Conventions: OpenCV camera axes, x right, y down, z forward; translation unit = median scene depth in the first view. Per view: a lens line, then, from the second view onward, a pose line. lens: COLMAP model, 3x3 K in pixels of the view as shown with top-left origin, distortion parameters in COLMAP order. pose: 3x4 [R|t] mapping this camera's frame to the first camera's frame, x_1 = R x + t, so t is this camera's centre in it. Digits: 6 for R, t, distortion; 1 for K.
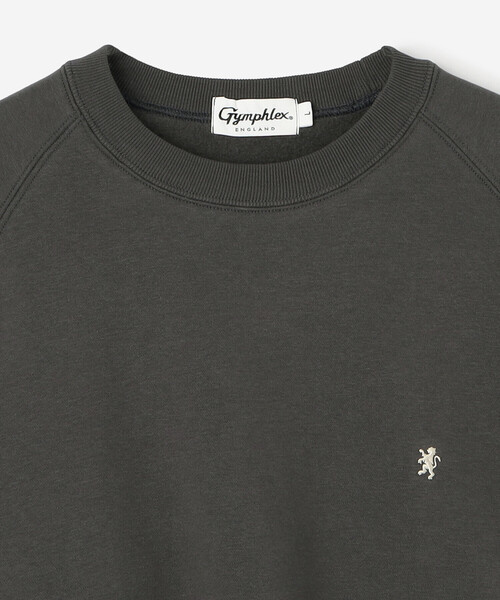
lens RADIAL K [[1101.6, 0, 250.2], [0, 1101.6, 299.9], [0, 0, 1]] dist [-0.053692, 0.000000]
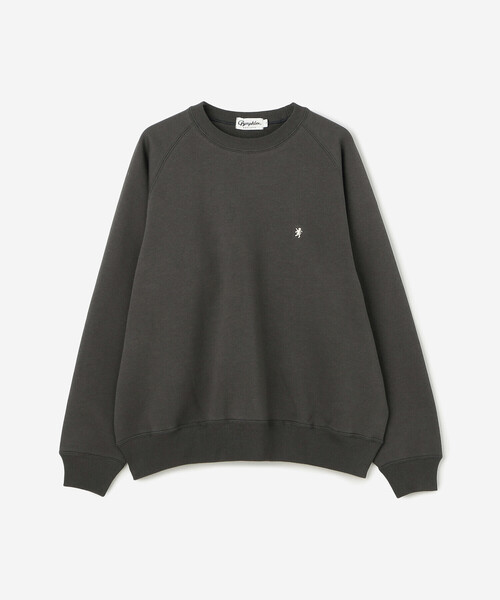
lens RADIAL K [[1101.6, 0, 249.2], [0, 1101.6, 302.5], [0, 0, 1]] dist [-0.053692, 0.000000]
pose [[0.994734, 0.037362, -0.095439, 0.323740], [-0.043063, 0.997365, -0.058389, 0.528616], [0.093006, 0.062191, 0.993721, -2.099940]]
